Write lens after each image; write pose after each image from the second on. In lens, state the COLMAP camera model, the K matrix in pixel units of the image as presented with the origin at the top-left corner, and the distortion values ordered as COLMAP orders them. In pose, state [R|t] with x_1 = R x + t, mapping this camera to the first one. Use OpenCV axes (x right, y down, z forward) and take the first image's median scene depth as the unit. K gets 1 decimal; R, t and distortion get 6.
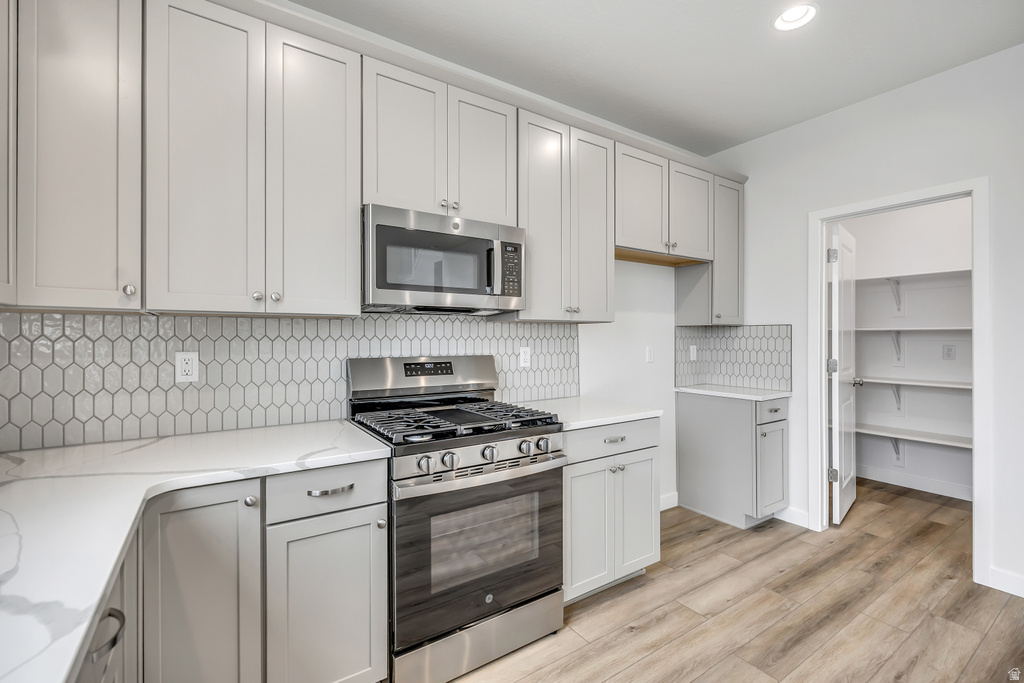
lens RADIAL K [[448.8, 0, 512.0], [0, 448.8, 341.5], [0, 0, 1]] dist [0.000289, 0.000354]
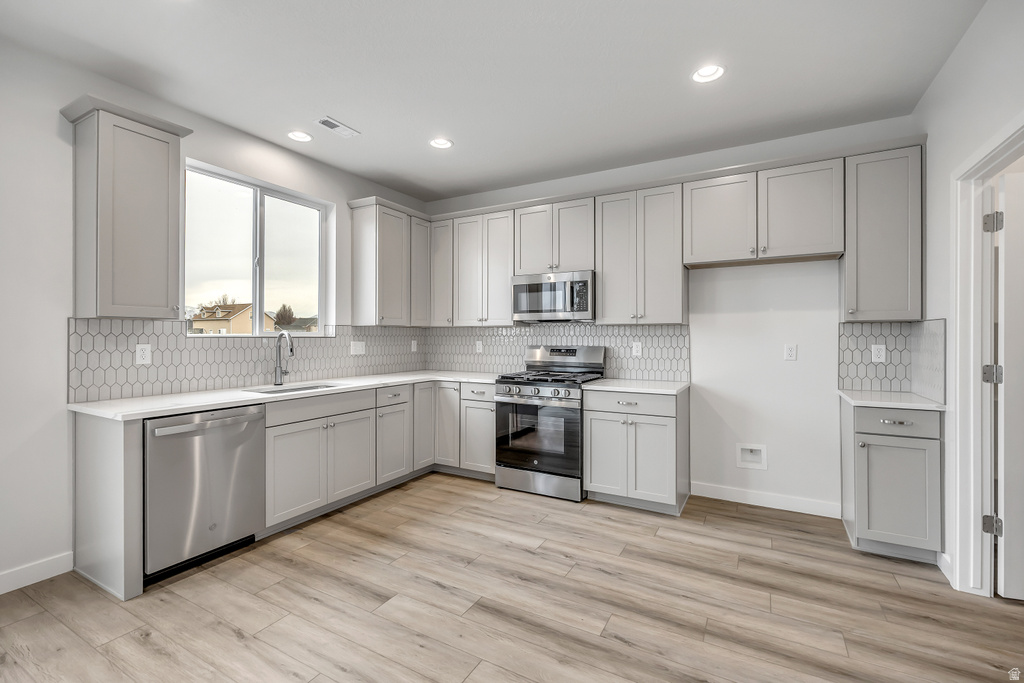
lens RADIAL K [[455.5, 0, 512.0], [0, 455.5, 341.5], [0, 0, 1]] dist [-0.000744, 0.000084]
pose [[0.452939, 0.010447, -0.891480, 1.349774], [-0.009045, 0.999934, 0.007123, 0.004149], [0.891496, 0.004837, 0.453004, -0.035018]]
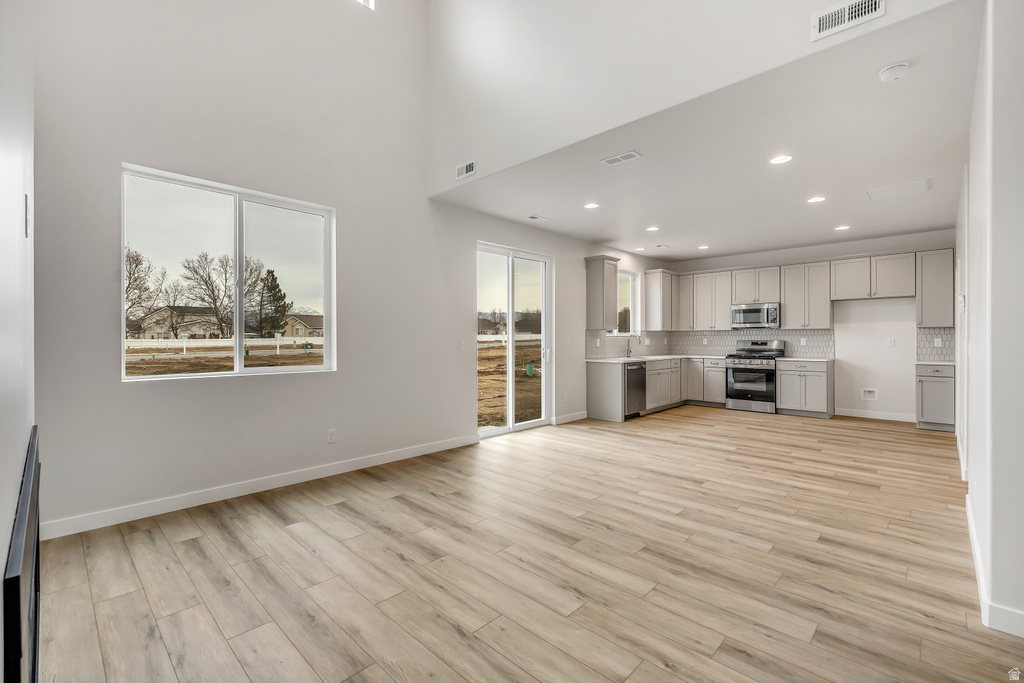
lens RADIAL K [[448.8, 0, 512.0], [0, 448.8, 341.5], [0, 0, 1]] dist [0.000289, 0.000354]
pose [[0.214638, 0.006520, -0.976672, 2.803820], [-0.006522, 0.999965, 0.005242, 0.036004], [0.976672, 0.005244, 0.214673, -1.644848]]
